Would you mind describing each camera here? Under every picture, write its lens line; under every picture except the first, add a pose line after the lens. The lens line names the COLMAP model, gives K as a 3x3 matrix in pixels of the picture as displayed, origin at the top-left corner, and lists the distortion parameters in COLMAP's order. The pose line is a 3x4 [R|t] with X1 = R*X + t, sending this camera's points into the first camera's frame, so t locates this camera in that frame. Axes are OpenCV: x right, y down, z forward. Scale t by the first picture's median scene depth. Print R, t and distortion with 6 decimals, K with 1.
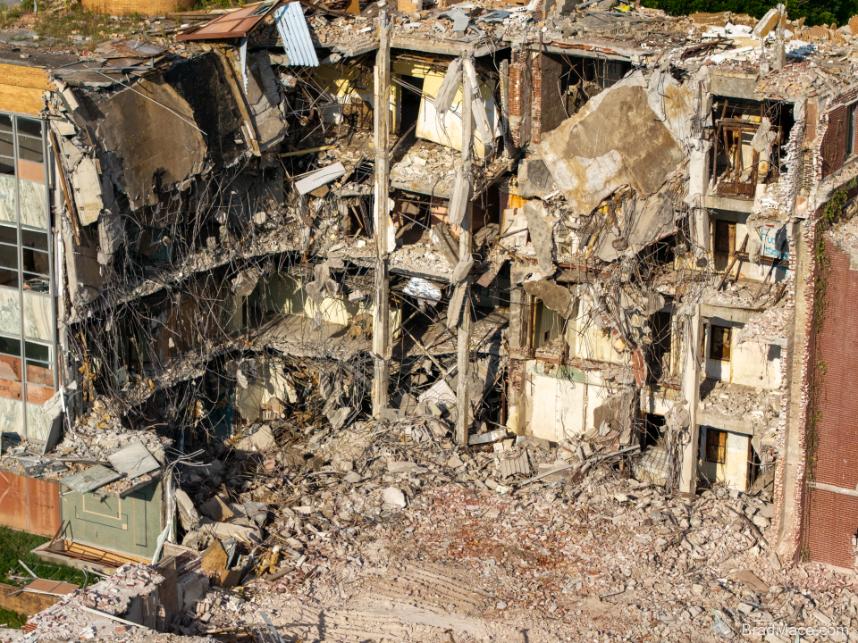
lens RADIAL K [[2697.1, 0, 429.0], [0, 2697.1, 321.5], [0, 0, 1]] dist [-0.126137, 0.148726]
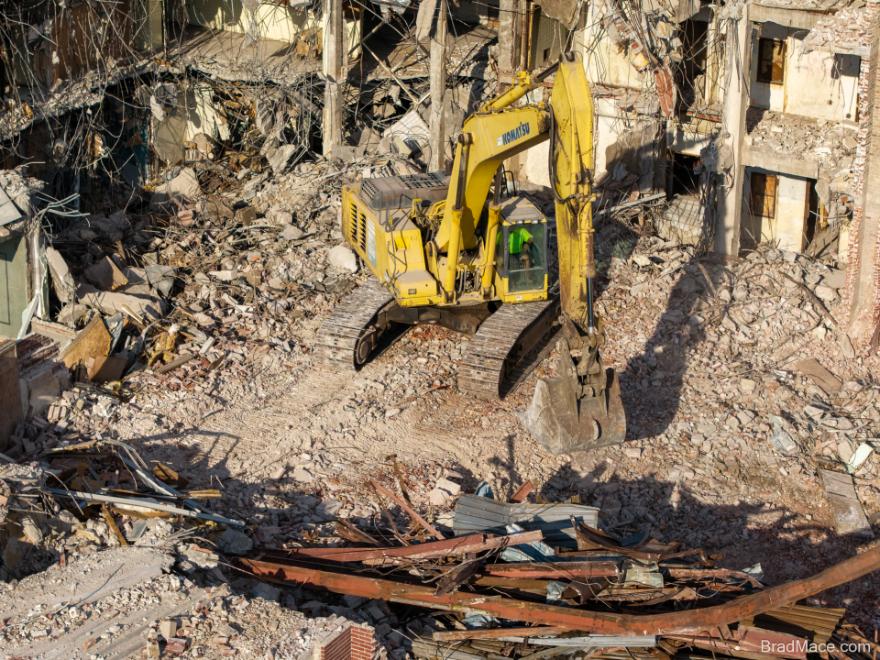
lens RADIAL K [[2318.6, 0, 440.0], [0, 2318.6, 330.0], [0, 0, 1]] dist [-0.173668, -0.418407]
pose [[0.999976, 0.003351, -0.006065, 0.018319], [-0.002768, 0.995592, 0.093747, 0.023631], [0.006352, -0.093728, 0.995578, 0.345352]]
